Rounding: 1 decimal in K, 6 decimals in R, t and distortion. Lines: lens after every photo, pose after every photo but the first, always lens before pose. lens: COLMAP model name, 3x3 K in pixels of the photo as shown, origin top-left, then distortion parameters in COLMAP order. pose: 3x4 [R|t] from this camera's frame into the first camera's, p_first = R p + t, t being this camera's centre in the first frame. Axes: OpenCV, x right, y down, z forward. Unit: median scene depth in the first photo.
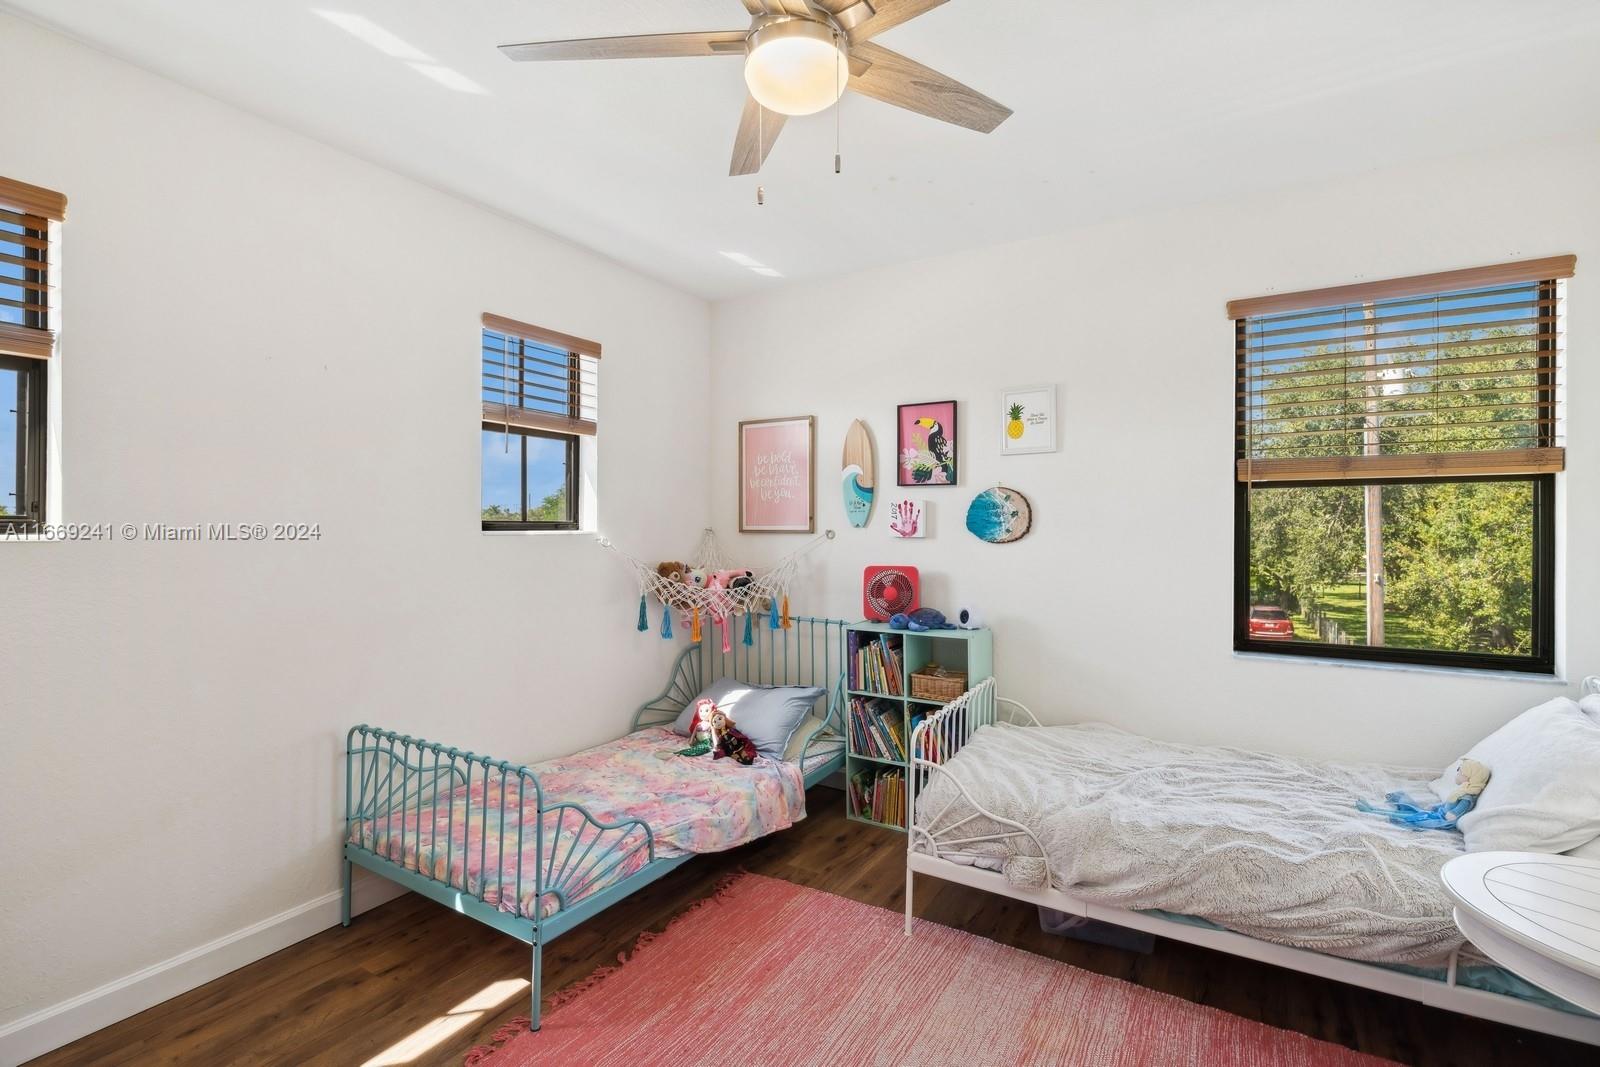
lens RADIAL K [[739.1, 0, 800.0], [0, 739.1, 533.5], [0, 0, 1]] dist [-0.000564, -0.000123]
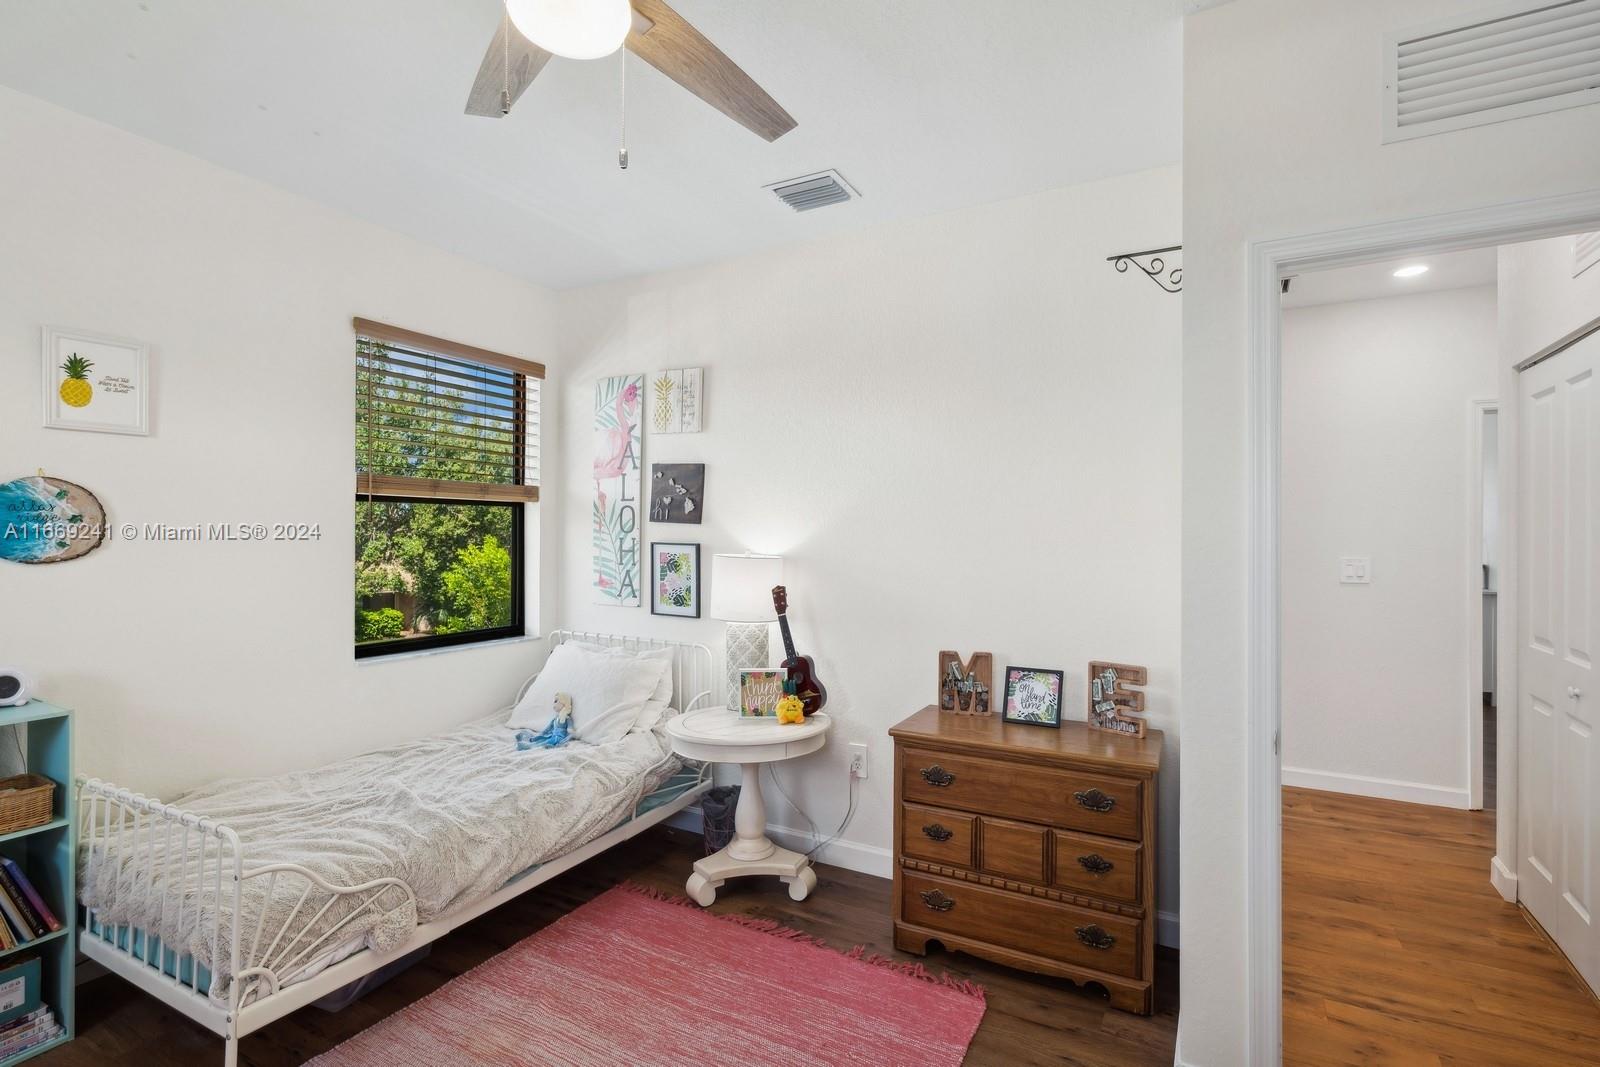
lens RADIAL K [[764.6, 0, 807.0], [0, 764.6, 534.8], [0, 0, 1]] dist [-0.000199, 0.000008]
pose [[-0.055532, 0.001253, 0.998456, -0.609108], [0.006475, 0.999979, -0.000895, -0.009855], [-0.998436, 0.006415, -0.055539, 0.524842]]
